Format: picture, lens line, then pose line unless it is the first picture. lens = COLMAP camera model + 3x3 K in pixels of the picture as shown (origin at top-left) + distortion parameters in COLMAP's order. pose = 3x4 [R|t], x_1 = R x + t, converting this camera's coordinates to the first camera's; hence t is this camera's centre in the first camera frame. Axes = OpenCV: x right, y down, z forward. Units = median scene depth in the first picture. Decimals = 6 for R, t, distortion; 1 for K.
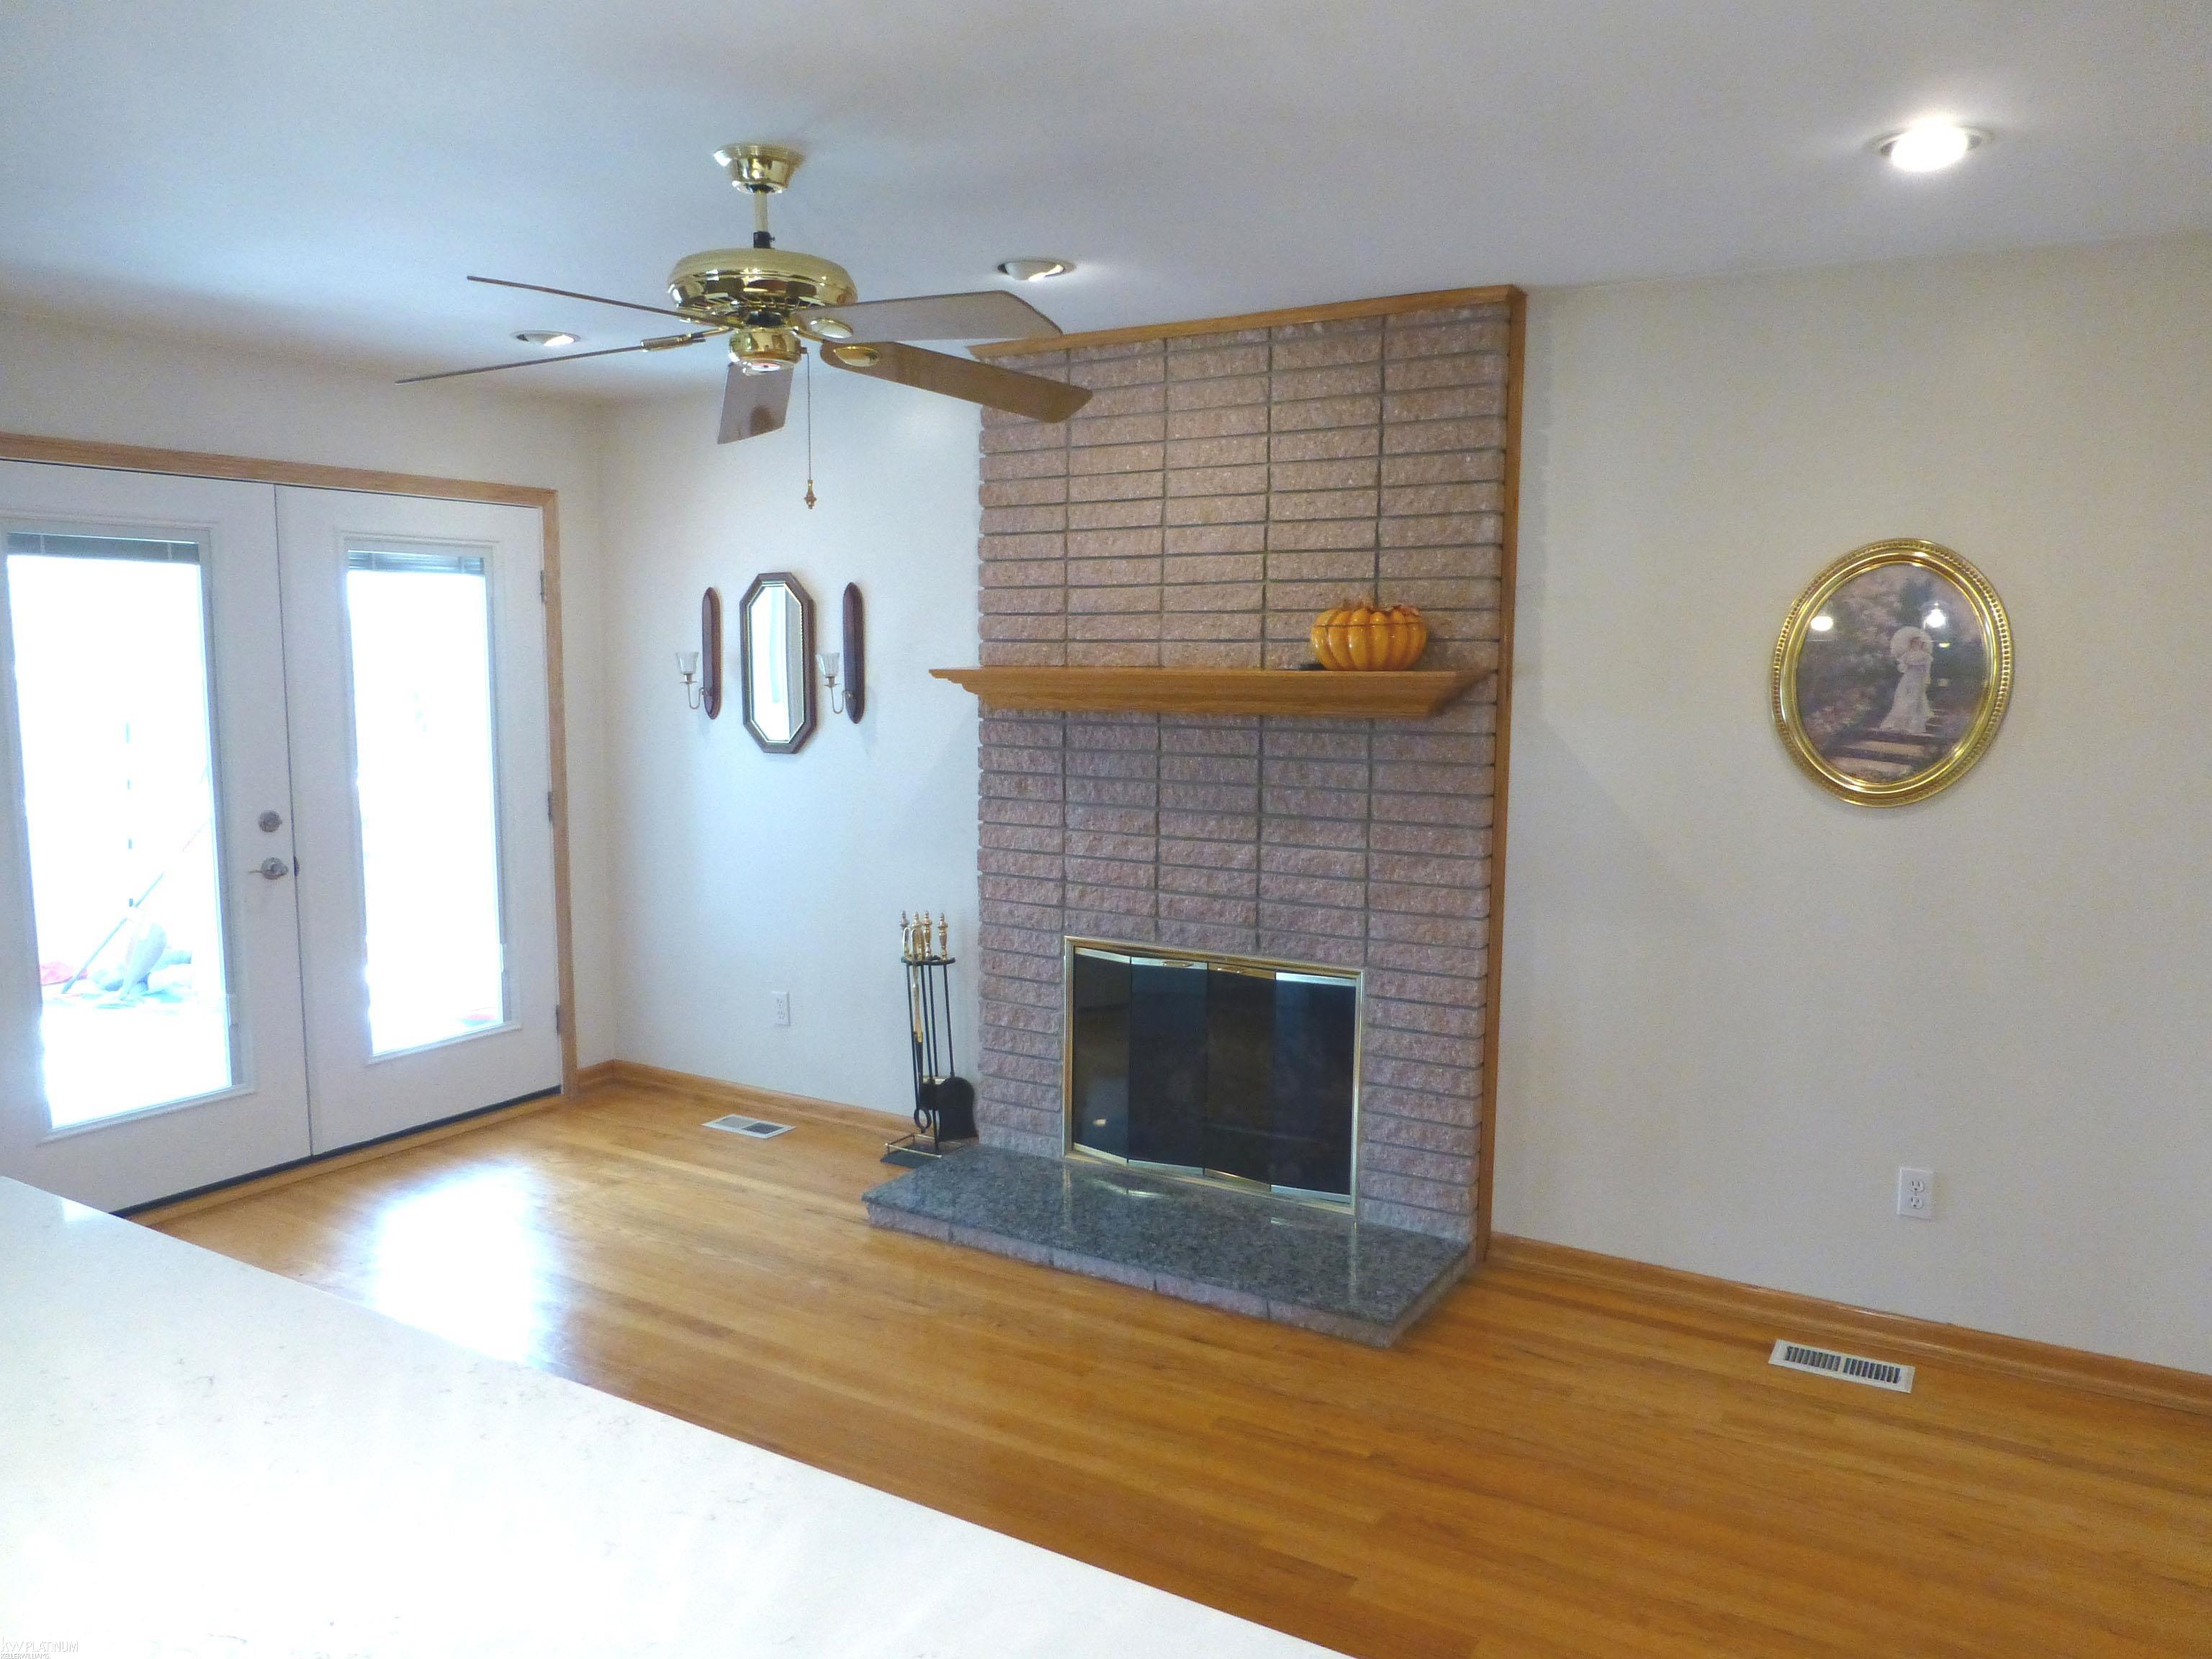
lens RADIAL K [[1603.1, 0, 1101.9], [0, 1603.1, 832.2], [0, 0, 1]] dist [-0.015010, -0.002250]
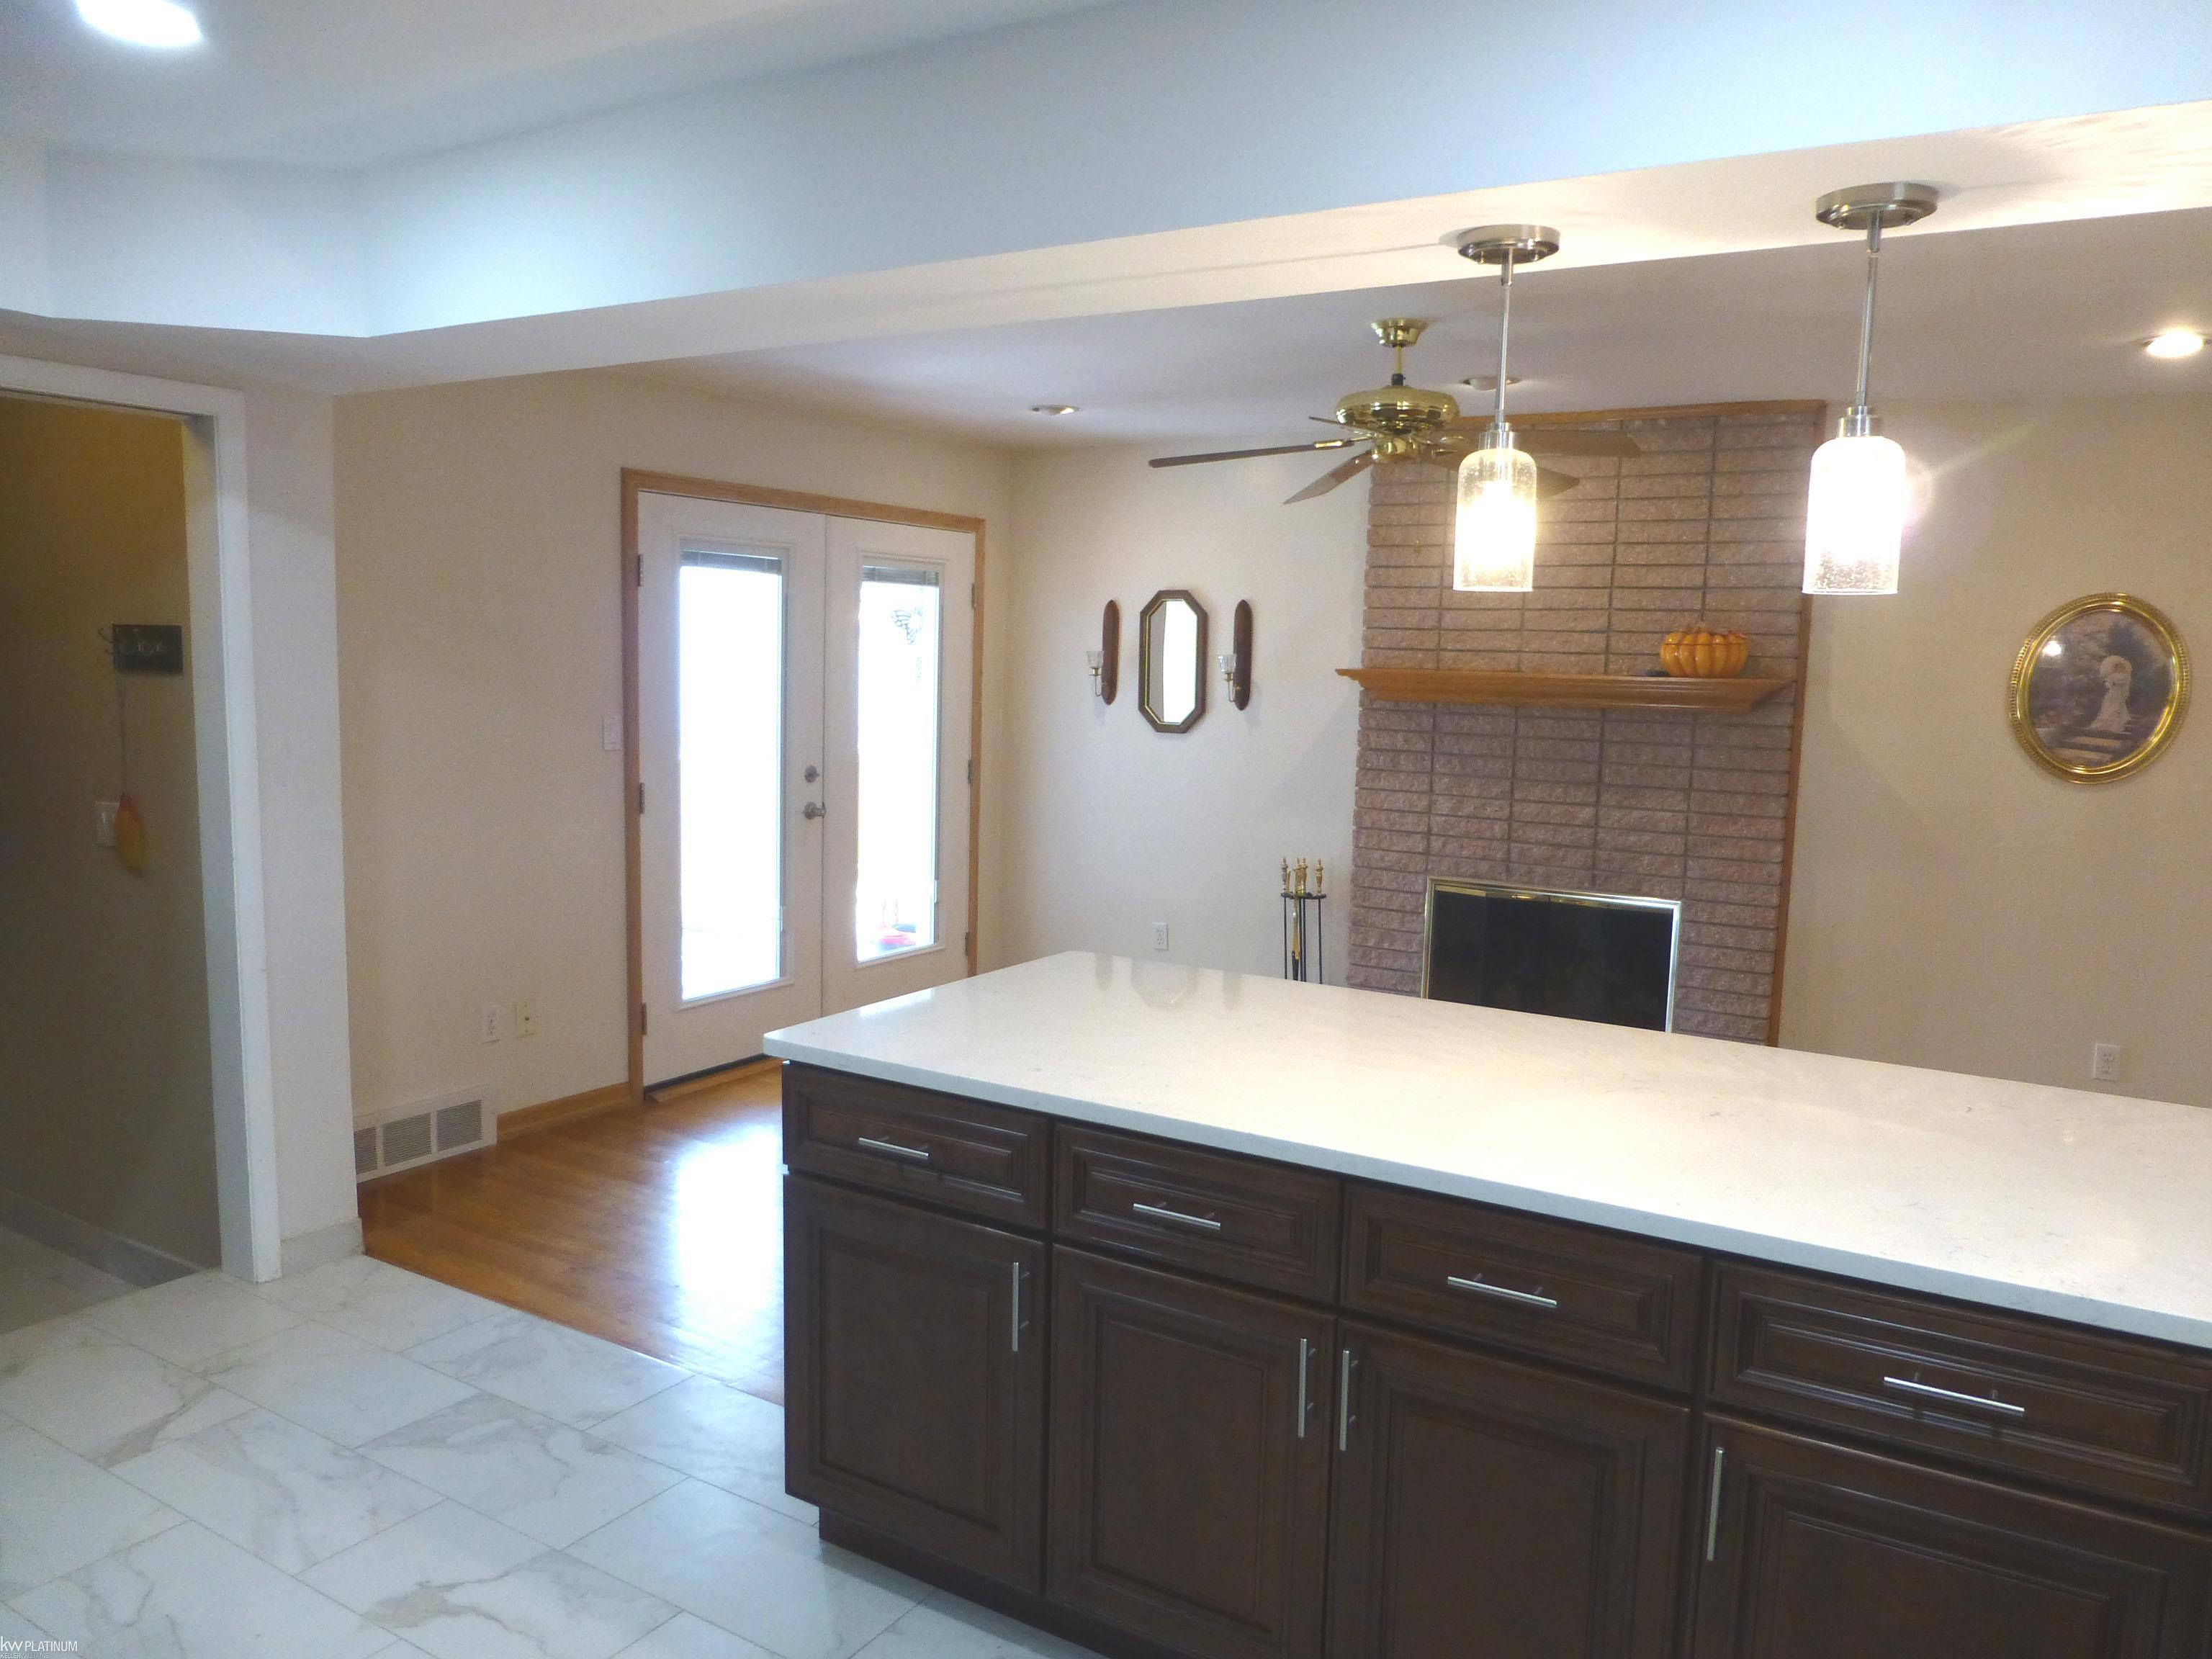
lens RADIAL K [[1603.1, 0, 1109.9], [0, 1603.1, 828.4], [0, 0, 1]] dist [-0.015010, -0.002250]
pose [[0.999714, 0.023849, 0.001705, -0.308523], [-0.023838, 0.999697, -0.006067, 0.043213], [-0.001849, 0.006025, 0.999980, -0.326205]]
